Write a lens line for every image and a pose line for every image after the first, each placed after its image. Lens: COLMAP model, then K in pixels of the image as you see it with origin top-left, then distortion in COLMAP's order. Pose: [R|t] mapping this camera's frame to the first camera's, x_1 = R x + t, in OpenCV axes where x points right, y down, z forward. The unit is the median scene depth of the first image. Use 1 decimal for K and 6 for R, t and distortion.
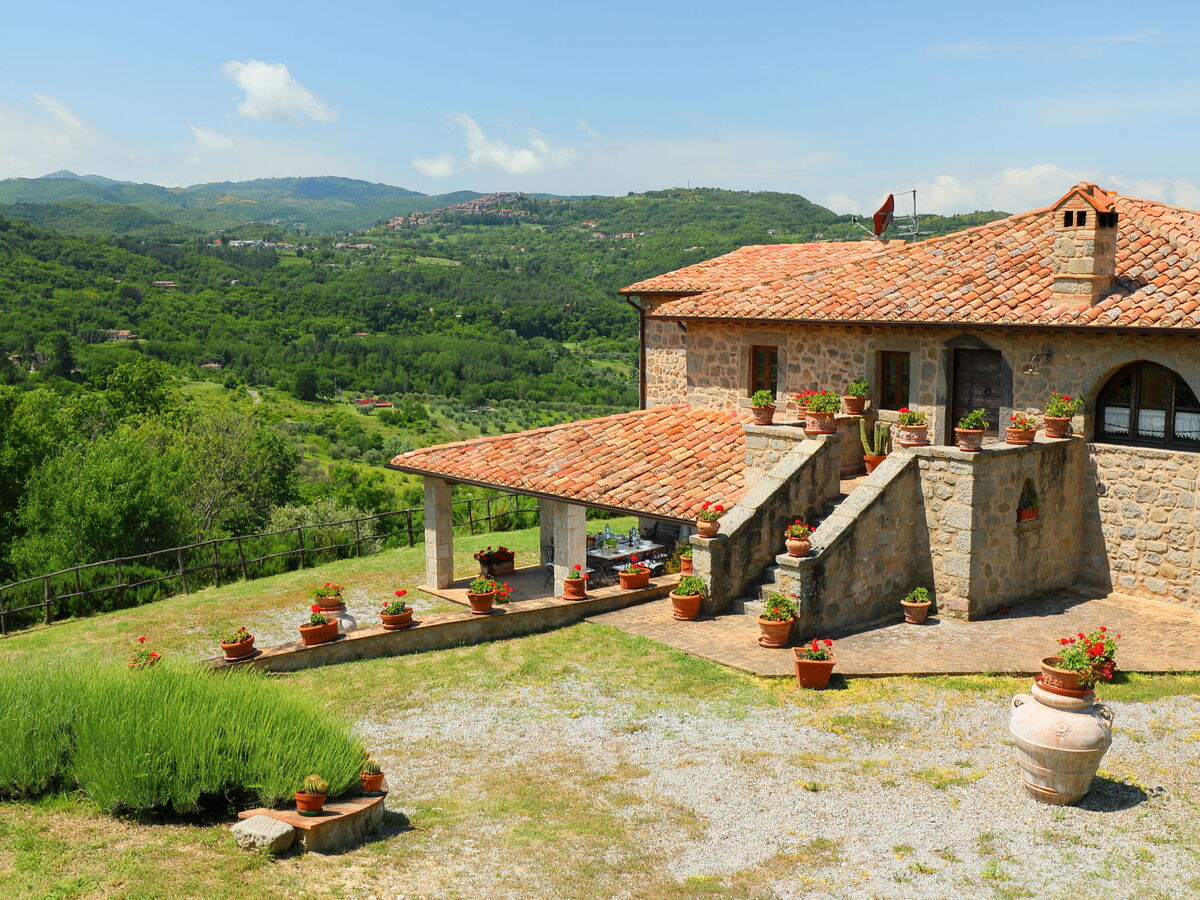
lens RADIAL K [[1296.4, 0, 603.8], [0, 1296.4, 448.3], [0, 0, 1]] dist [-0.002379, 0.000000]
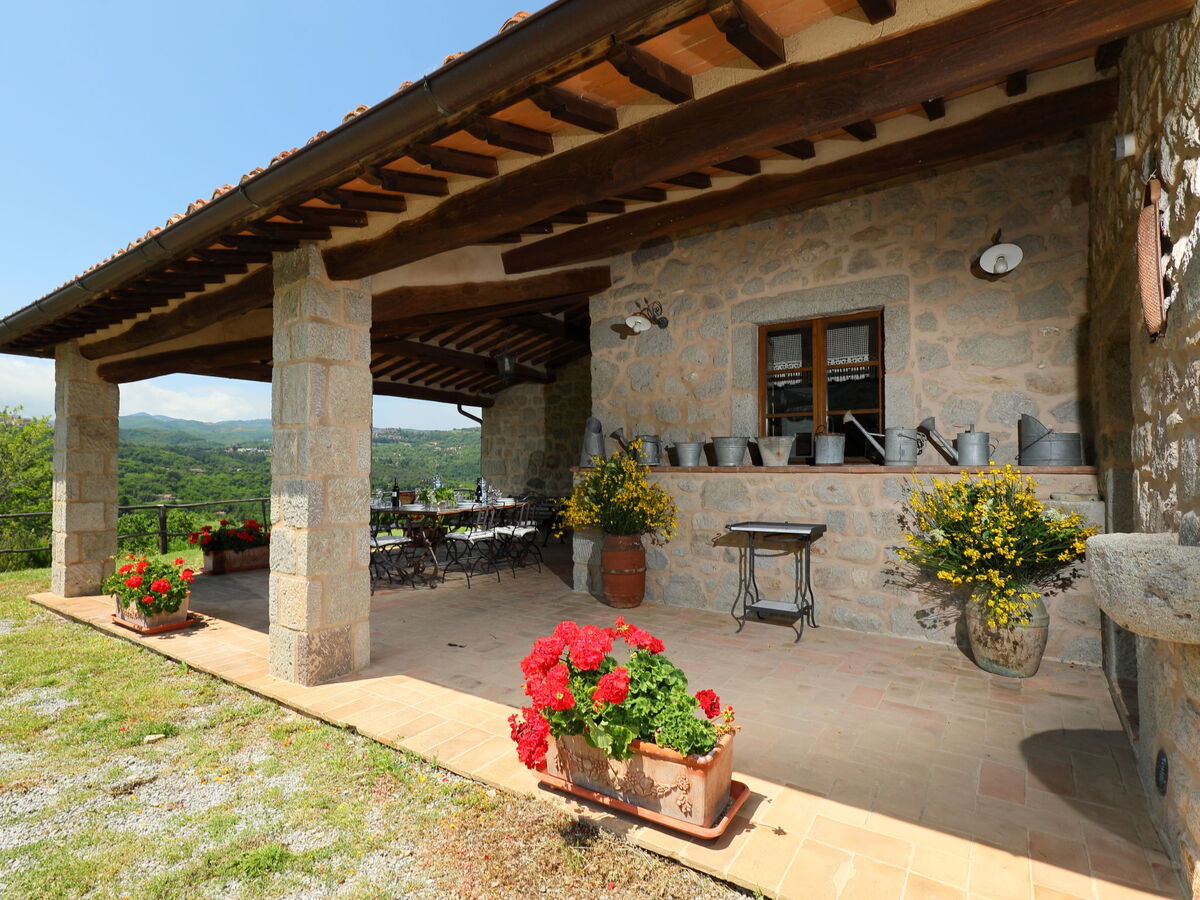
lens RADIAL K [[607.4, 0, 608.3], [0, 607.4, 451.2], [0, 0, 1]] dist [-0.004252, 0.000283]
pose [[0.964074, 0.008525, 0.265496, 0.005080], [0.034089, 0.987250, -0.155484, 0.114086], [-0.263436, 0.158949, 0.951492, 0.853479]]
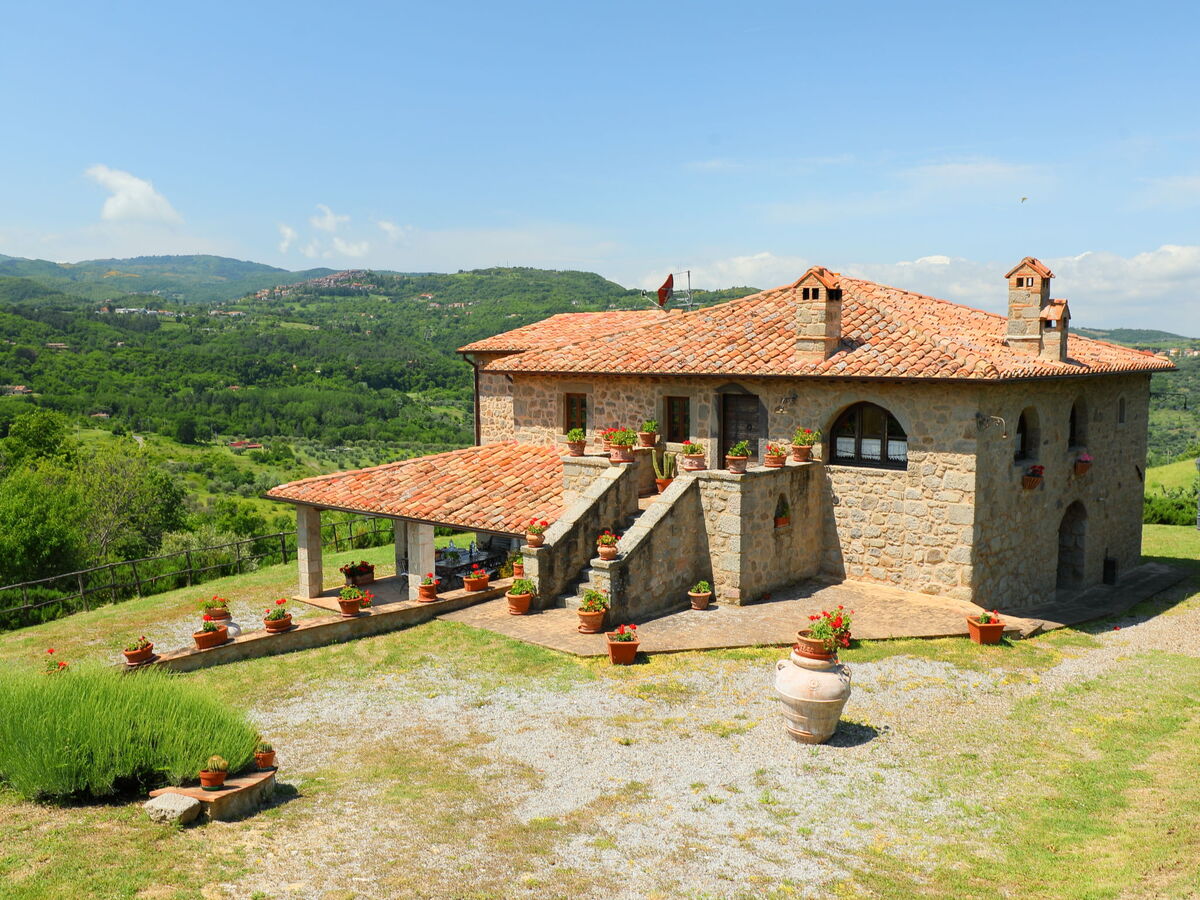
lens RADIAL K [[1049.9, 0, 604.5], [0, 1049.9, 447.4], [0, 0, 1]] dist [-0.003529, 0.009894]
pose [[0.988017, -0.018030, 0.153286, -0.005546], [0.022337, 0.999401, -0.026419, 0.000811], [-0.152718, 0.029526, 0.987829, -0.007256]]
